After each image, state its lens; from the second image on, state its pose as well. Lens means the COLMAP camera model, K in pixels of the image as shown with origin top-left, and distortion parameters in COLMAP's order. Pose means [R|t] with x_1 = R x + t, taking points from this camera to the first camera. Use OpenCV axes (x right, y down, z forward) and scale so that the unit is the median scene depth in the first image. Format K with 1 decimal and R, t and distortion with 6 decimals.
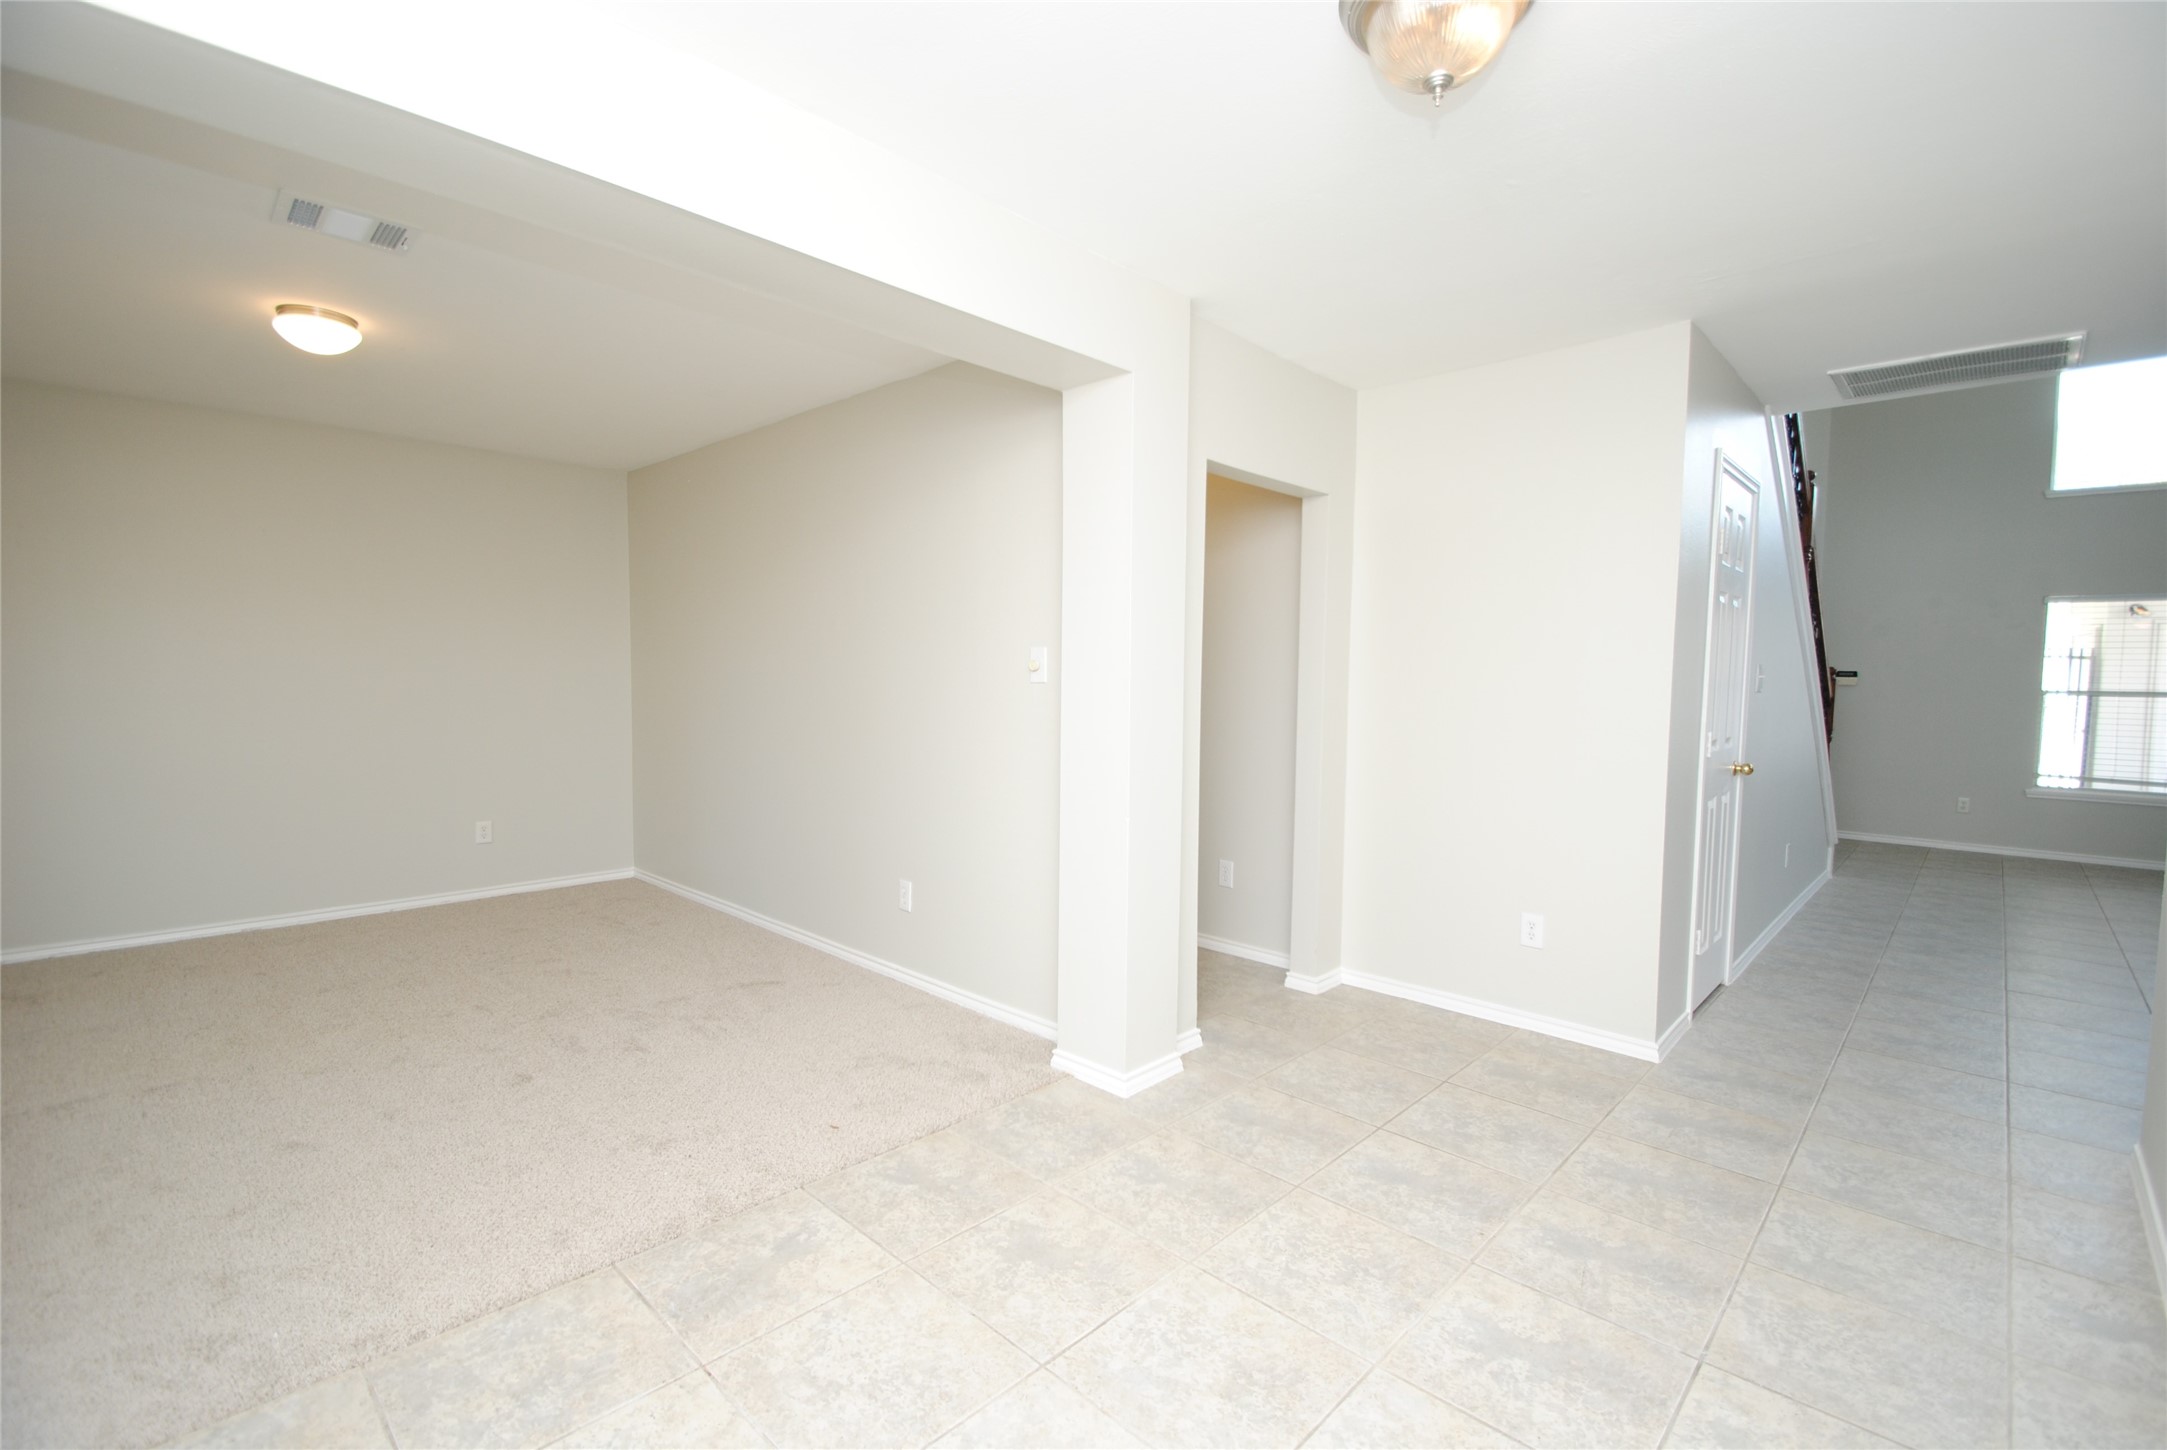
lens RADIAL K [[957.4, 0, 1101.2], [0, 957.4, 737.3], [0, 0, 1]] dist [-0.002091, -0.001636]
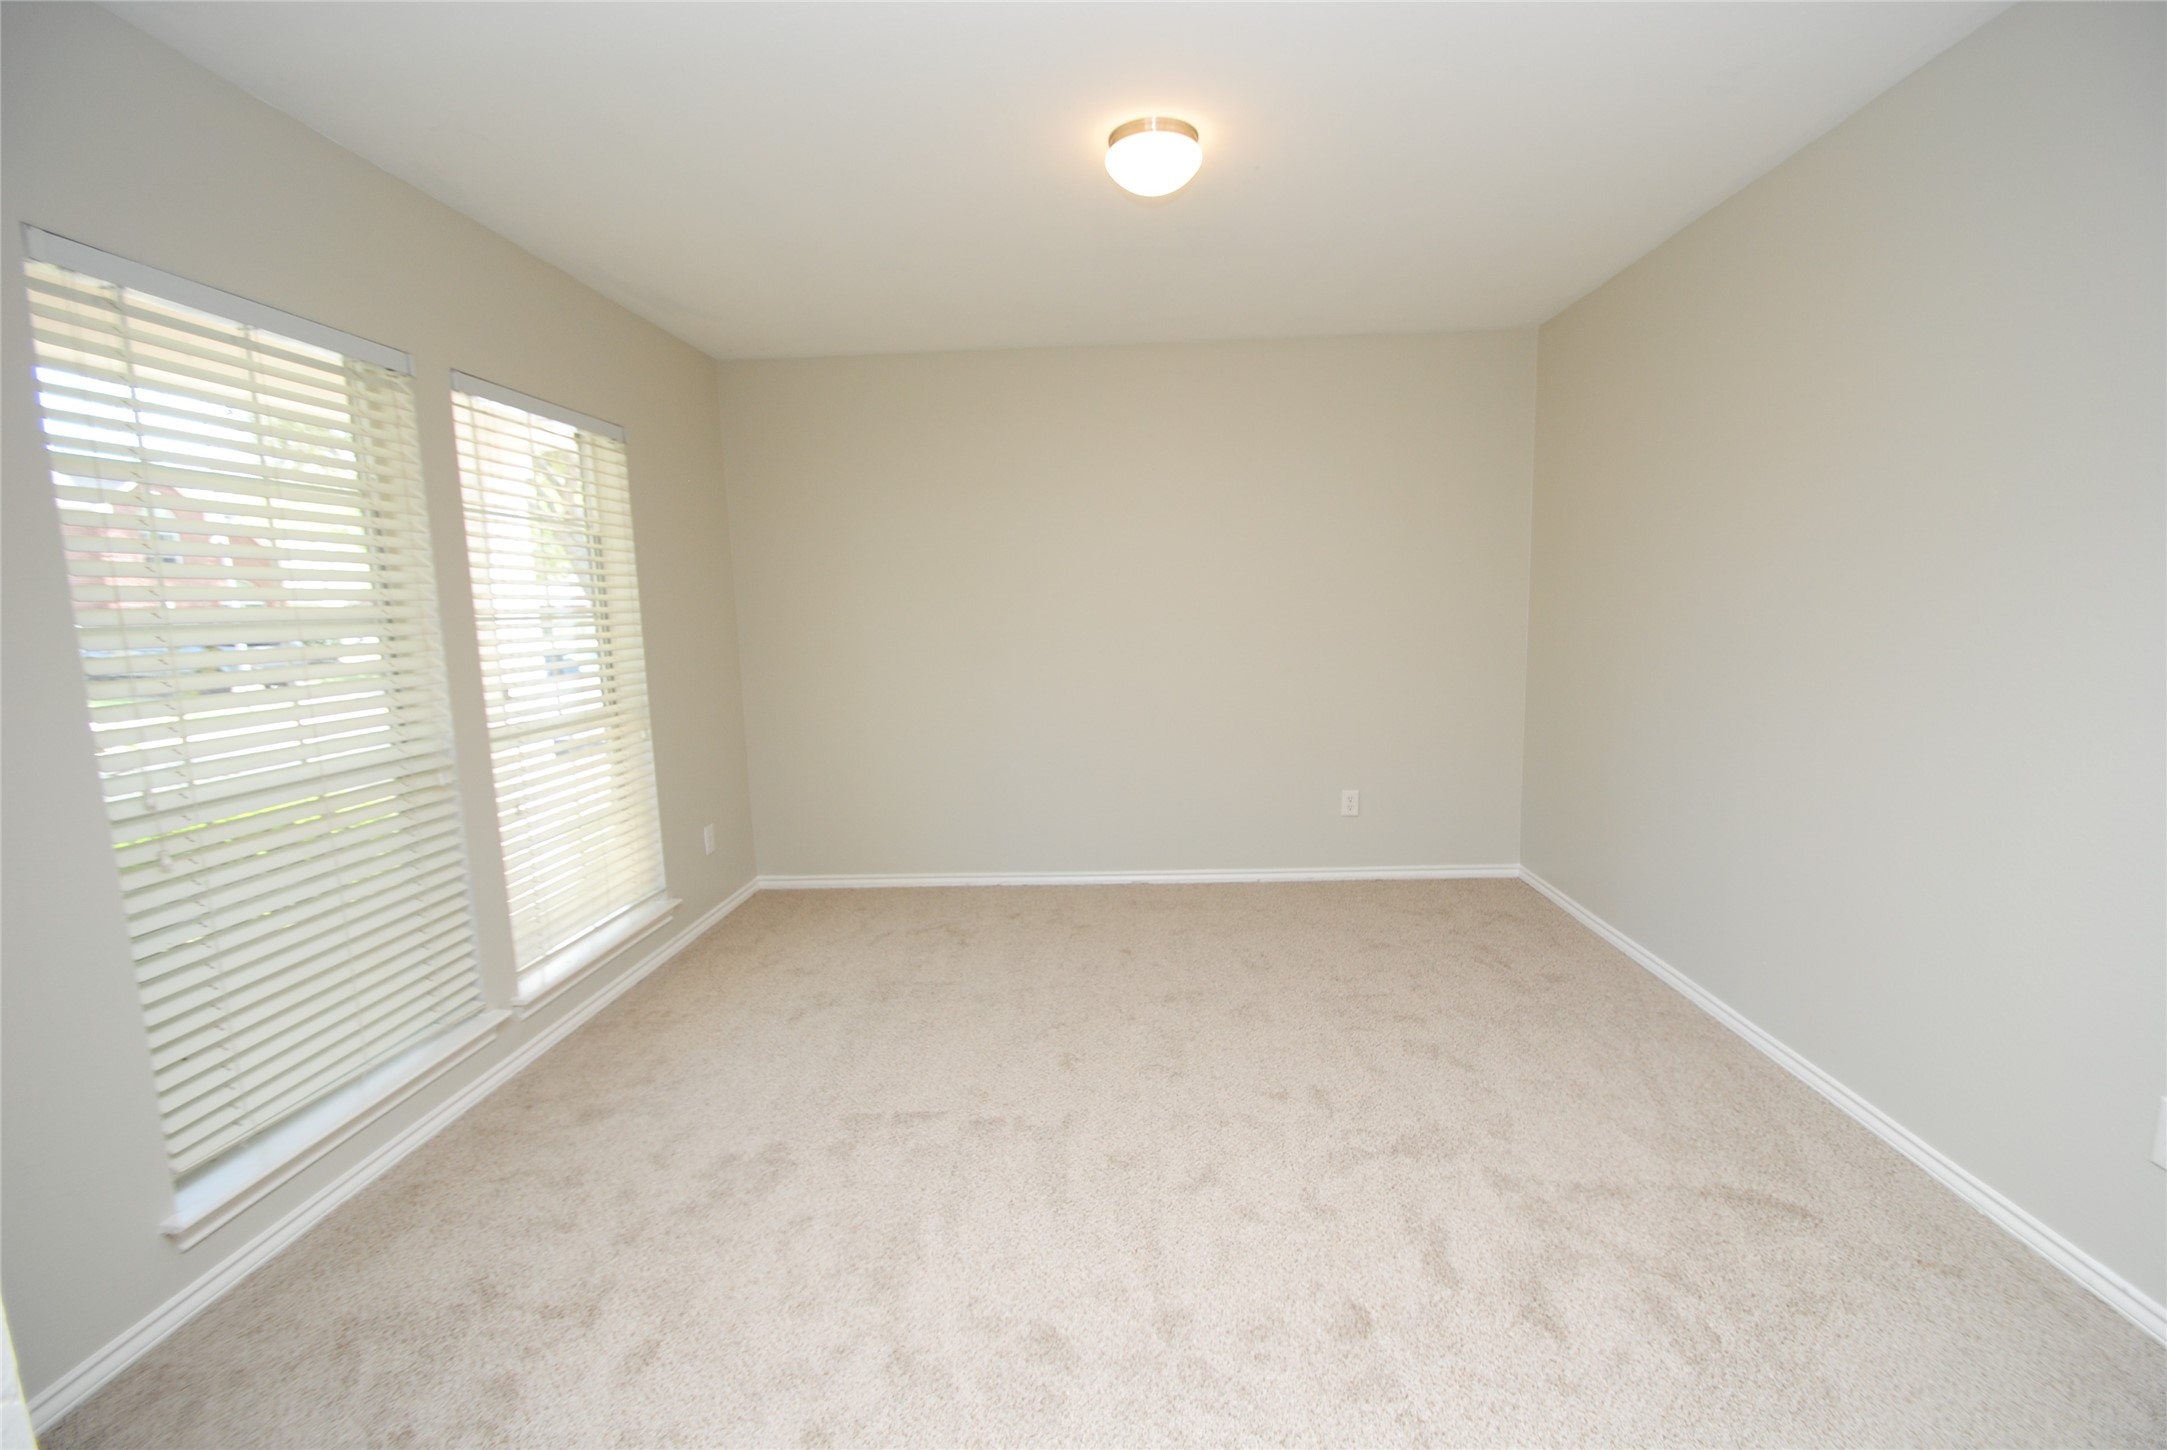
lens RADIAL K [[957.4, 0, 1092.5], [0, 957.4, 725.0], [0, 0, 1]] dist [-0.002091, -0.001636]
pose [[0.652984, 0.066217, -0.754471, -0.218045], [-0.017686, 0.997232, 0.072216, -0.037674], [0.757165, -0.033812, 0.652348, 0.378984]]
